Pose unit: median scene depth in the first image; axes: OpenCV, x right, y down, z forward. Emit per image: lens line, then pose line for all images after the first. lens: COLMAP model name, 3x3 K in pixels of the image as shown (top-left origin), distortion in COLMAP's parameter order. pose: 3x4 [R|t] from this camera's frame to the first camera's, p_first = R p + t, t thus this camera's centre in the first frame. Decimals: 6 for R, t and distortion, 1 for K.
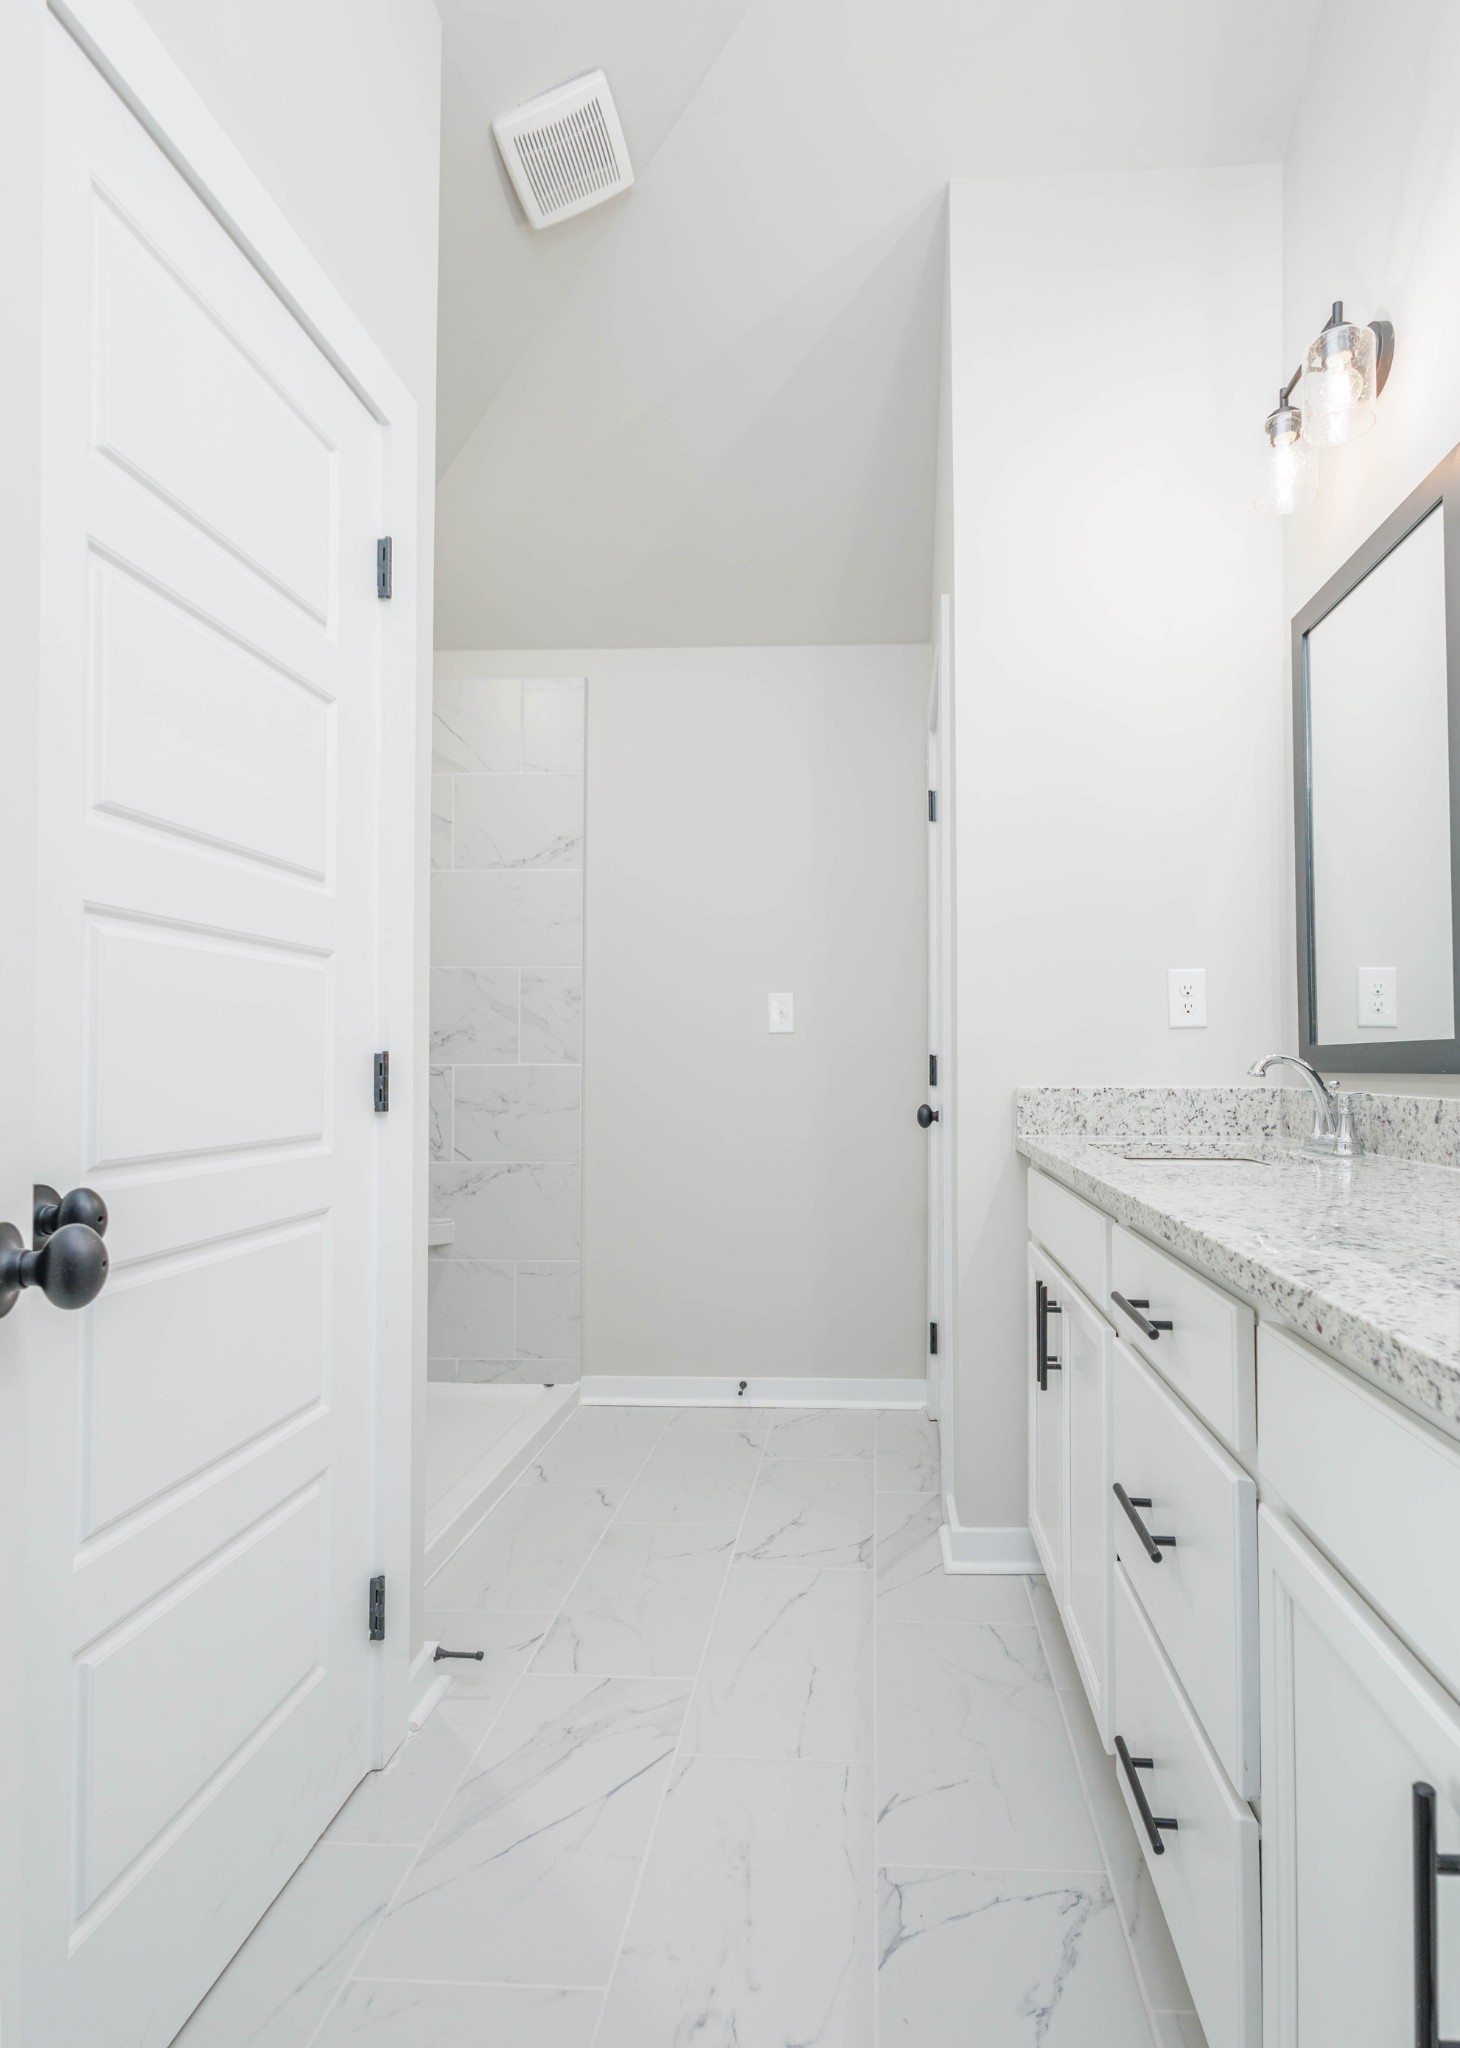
lens RADIAL K [[1056.7, 0, 820.3], [0, 1056.7, 1034.1], [0, 0, 1]] dist [0.007127, -0.001349]
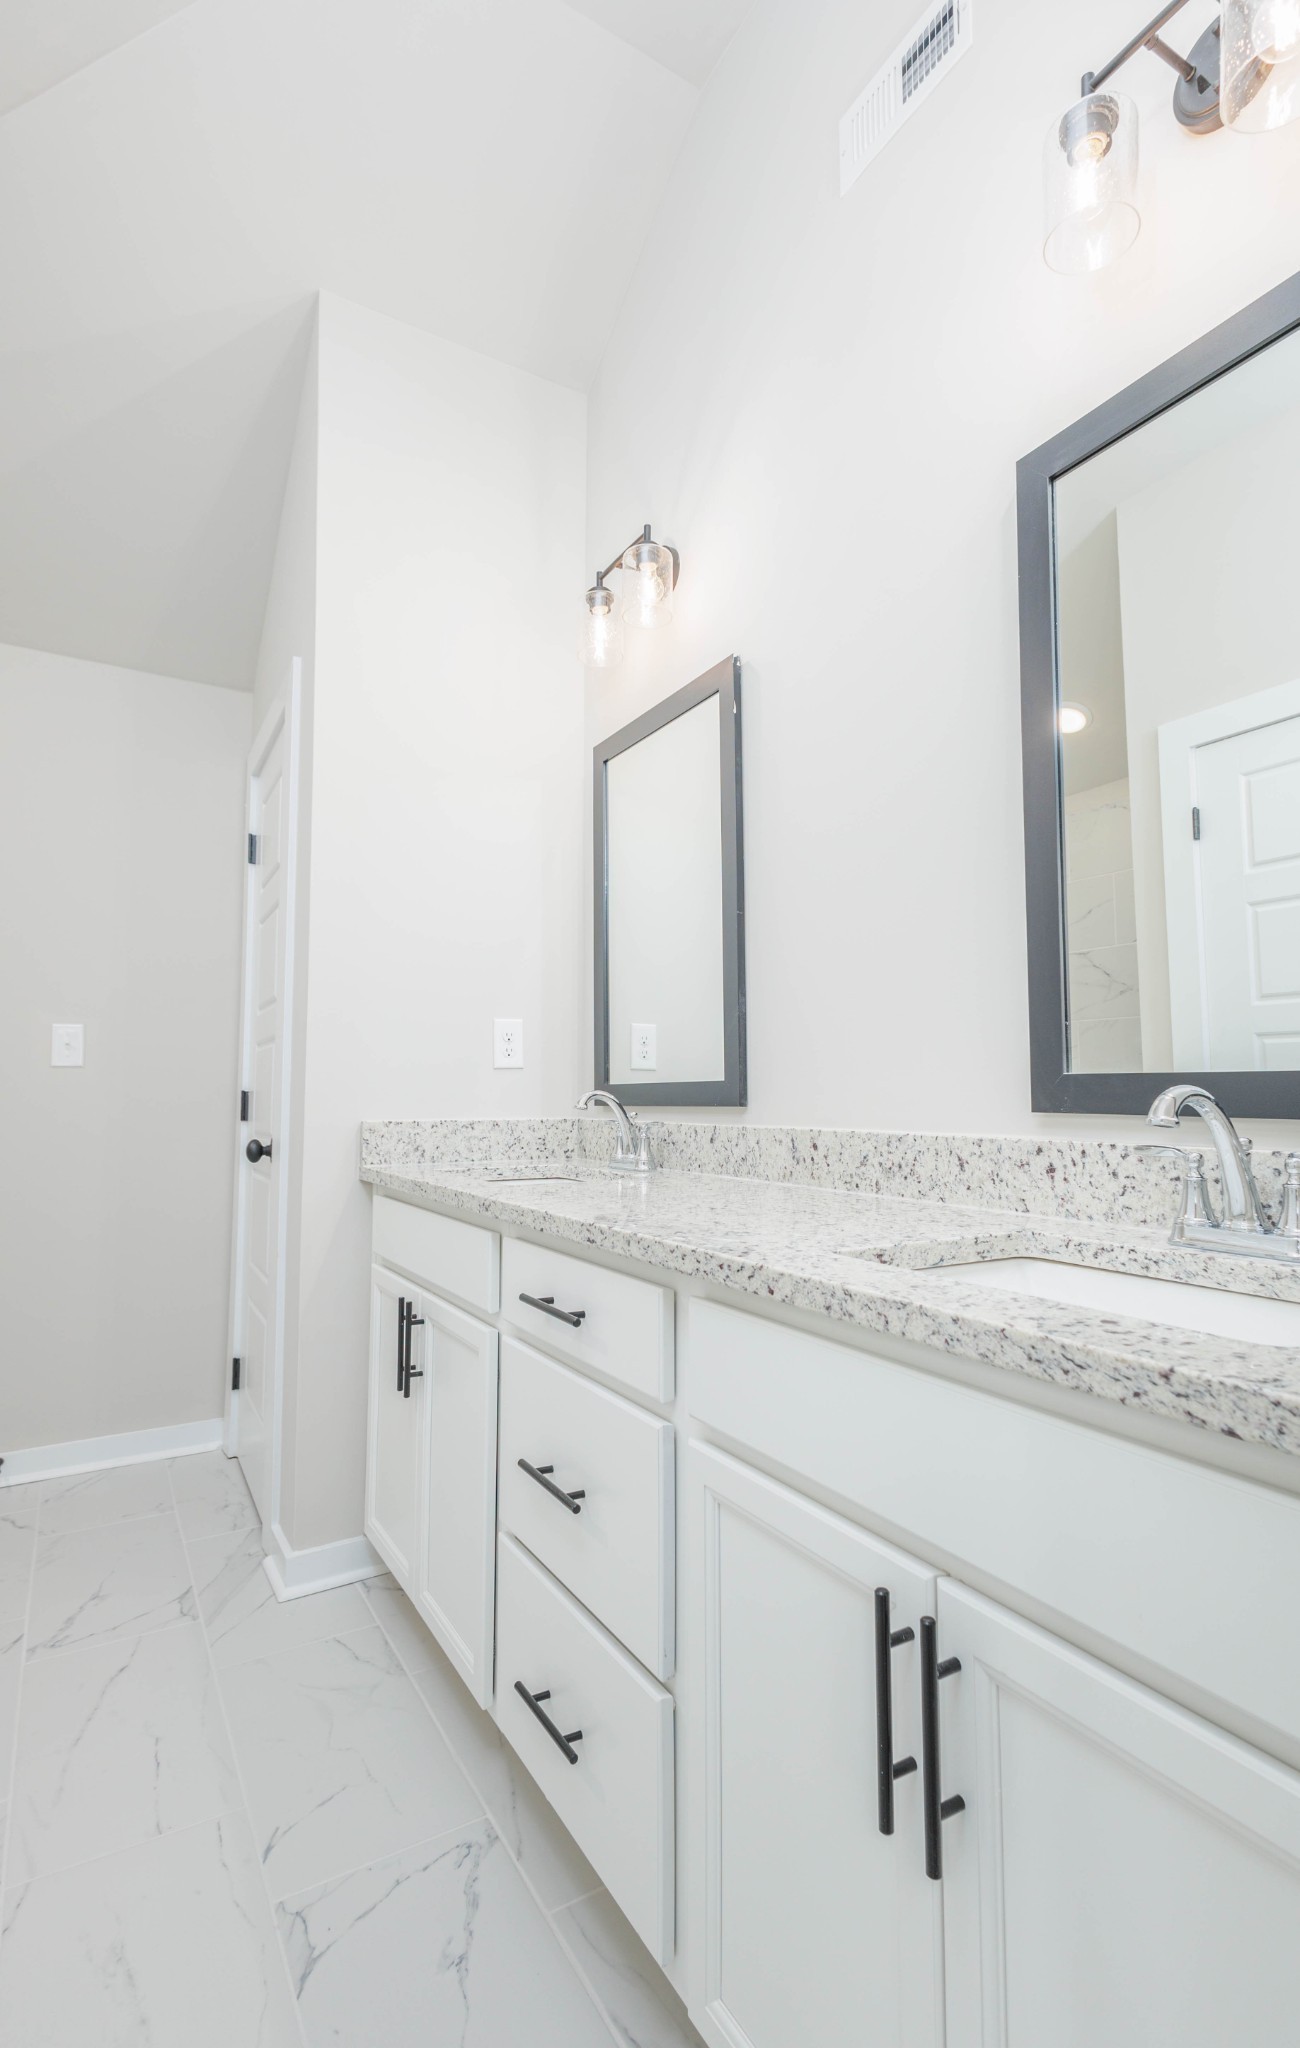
lens RADIAL K [[970.7, 0, 650.0], [0, 970.7, 1024.0], [0, 0, 1]] dist [0.006333, -0.000010]
pose [[0.836472, 0.040187, 0.546534, -0.129792], [-0.013805, 0.998536, -0.052295, -0.001359], [-0.547836, 0.036198, 0.835802, 0.003308]]
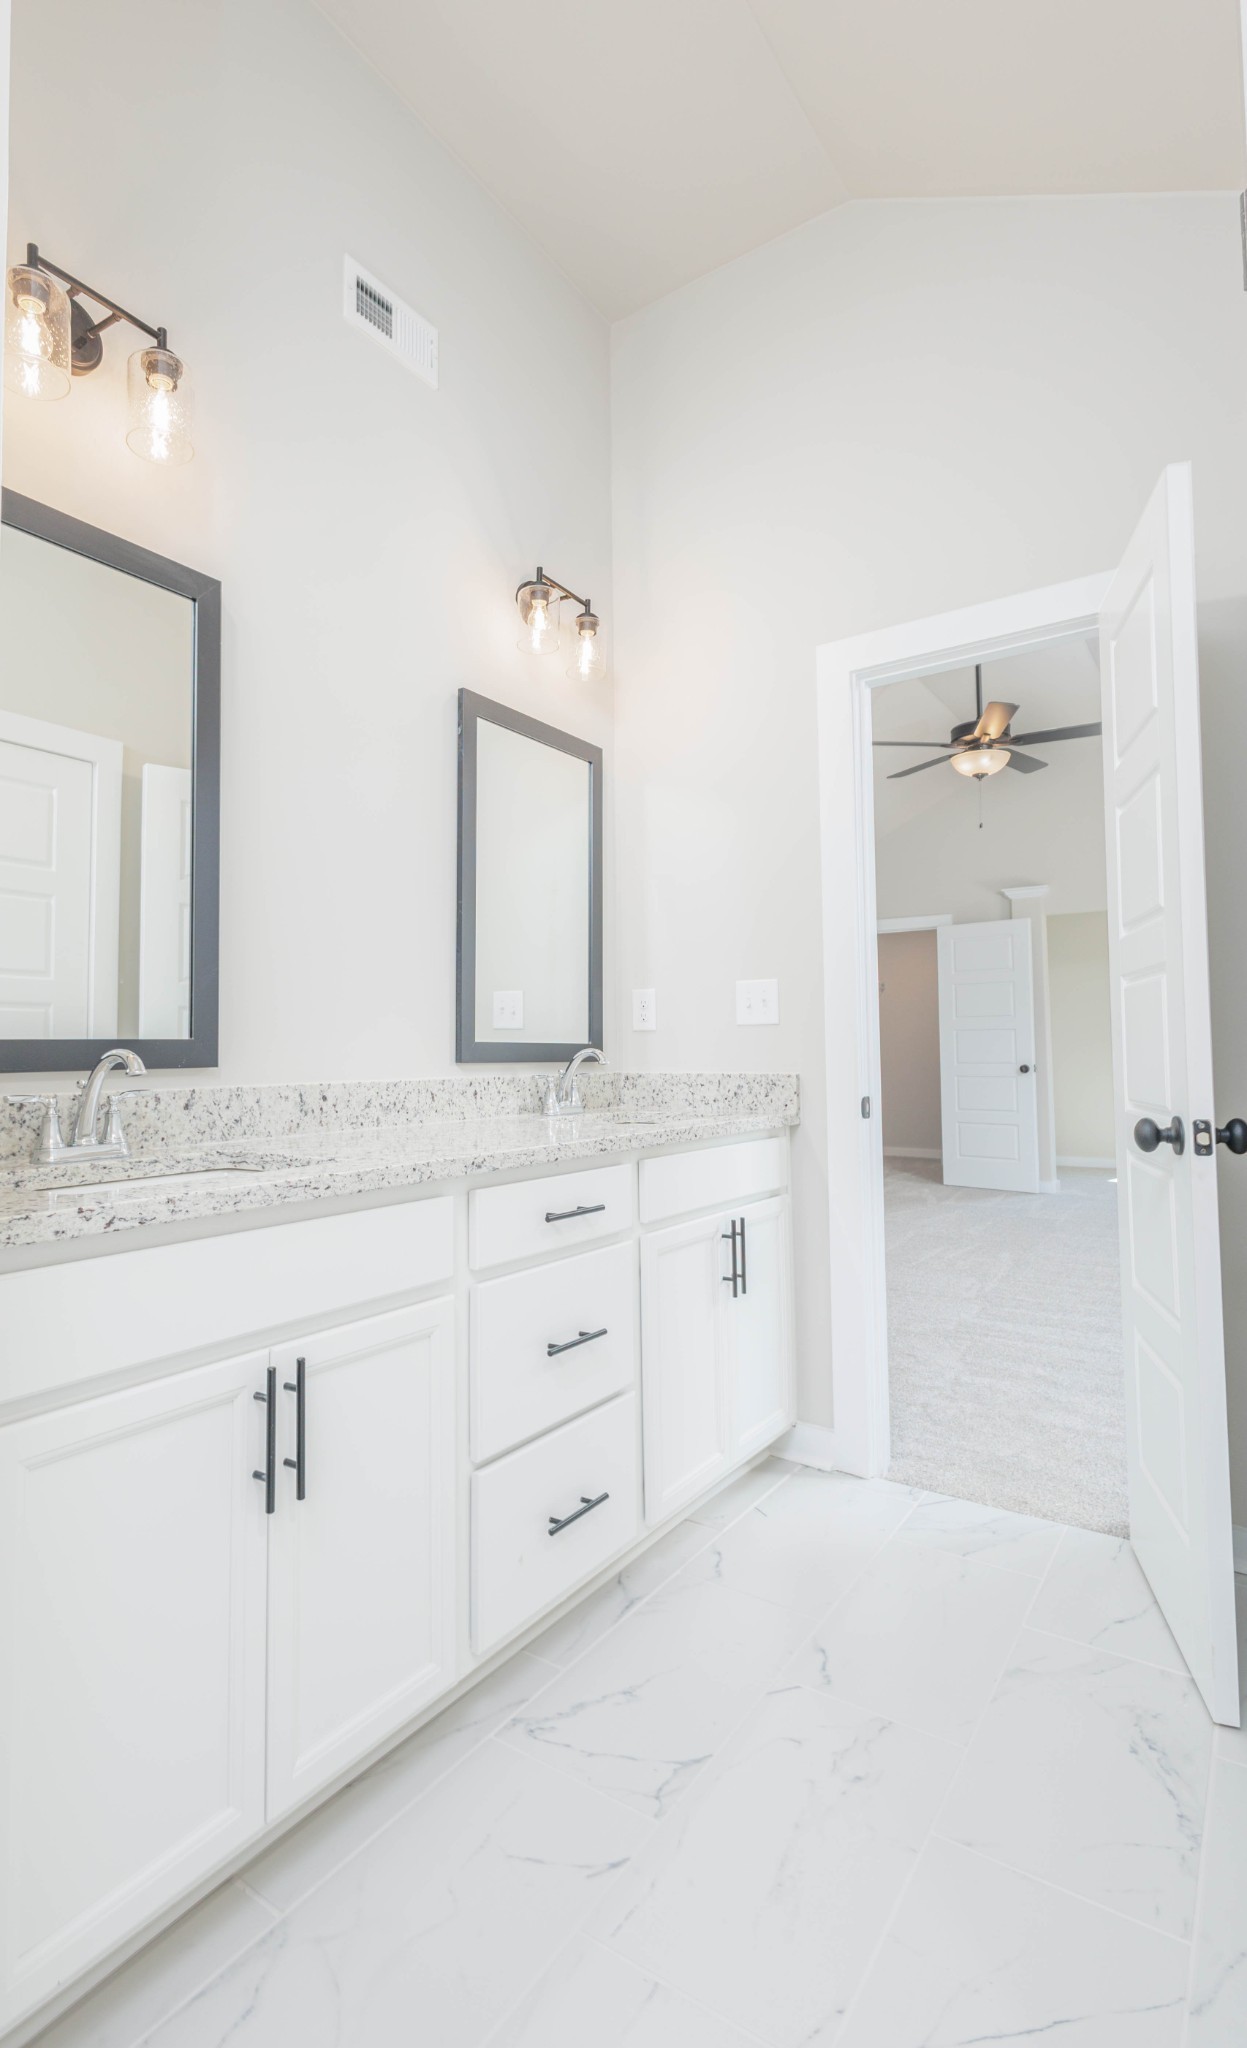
lens RADIAL K [[1017.8, 0, 547.0], [0, 1017.8, 1001.5], [0, 0, 1]] dist [0.018419, -0.000064]
pose [[-0.837506, 0.032741, 0.545447, -0.303471], [-0.007253, 0.997449, -0.071009, 0.032394], [-0.546380, -0.063427, -0.835132, 1.369810]]
